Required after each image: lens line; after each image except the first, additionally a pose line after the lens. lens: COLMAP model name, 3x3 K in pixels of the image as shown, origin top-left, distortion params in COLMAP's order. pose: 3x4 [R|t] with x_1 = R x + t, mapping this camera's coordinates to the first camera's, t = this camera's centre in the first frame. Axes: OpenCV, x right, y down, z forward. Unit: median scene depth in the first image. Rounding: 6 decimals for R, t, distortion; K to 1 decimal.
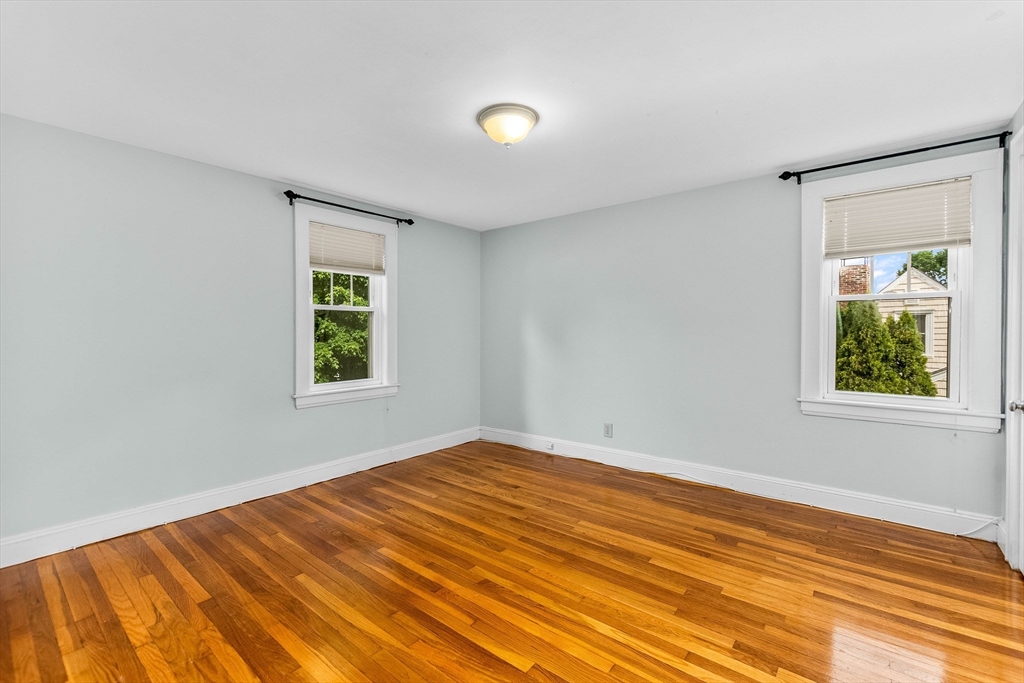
lens RADIAL K [[446.8, 0, 510.9], [0, 446.8, 336.1], [0, 0, 1]] dist [-0.005091, -0.000188]
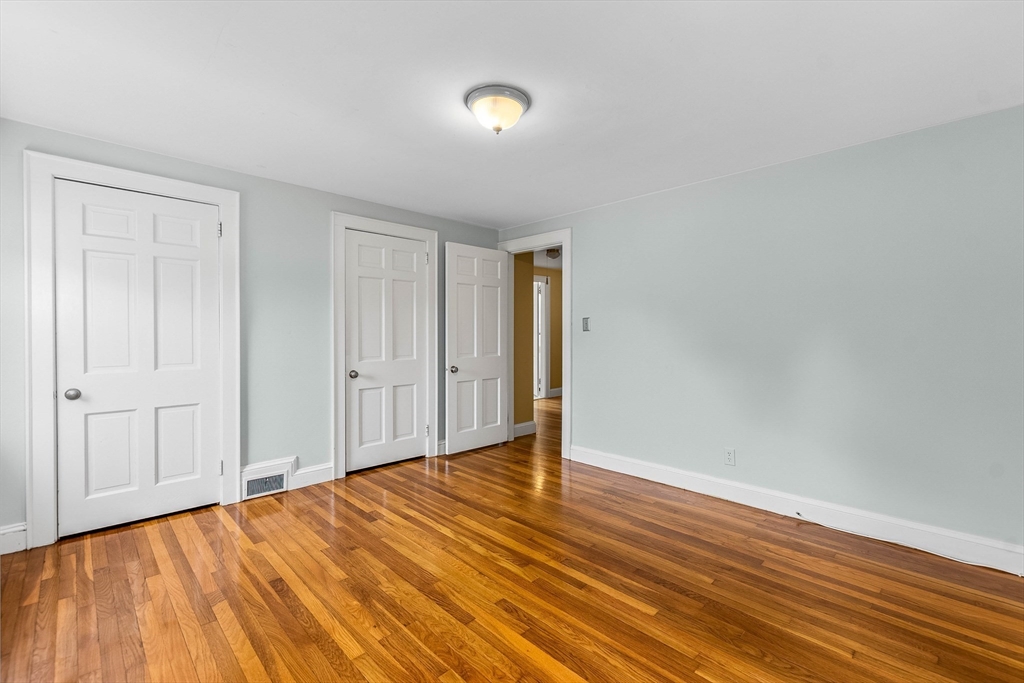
lens RADIAL K [[446.8, 0, 510.9], [0, 446.8, 336.1], [0, 0, 1]] dist [-0.005091, -0.000188]
pose [[-0.994225, -0.002684, 0.107286, -0.139531], [-0.000889, 0.999859, 0.016781, -0.018238], [-0.107316, 0.016589, -0.994087, 2.006805]]
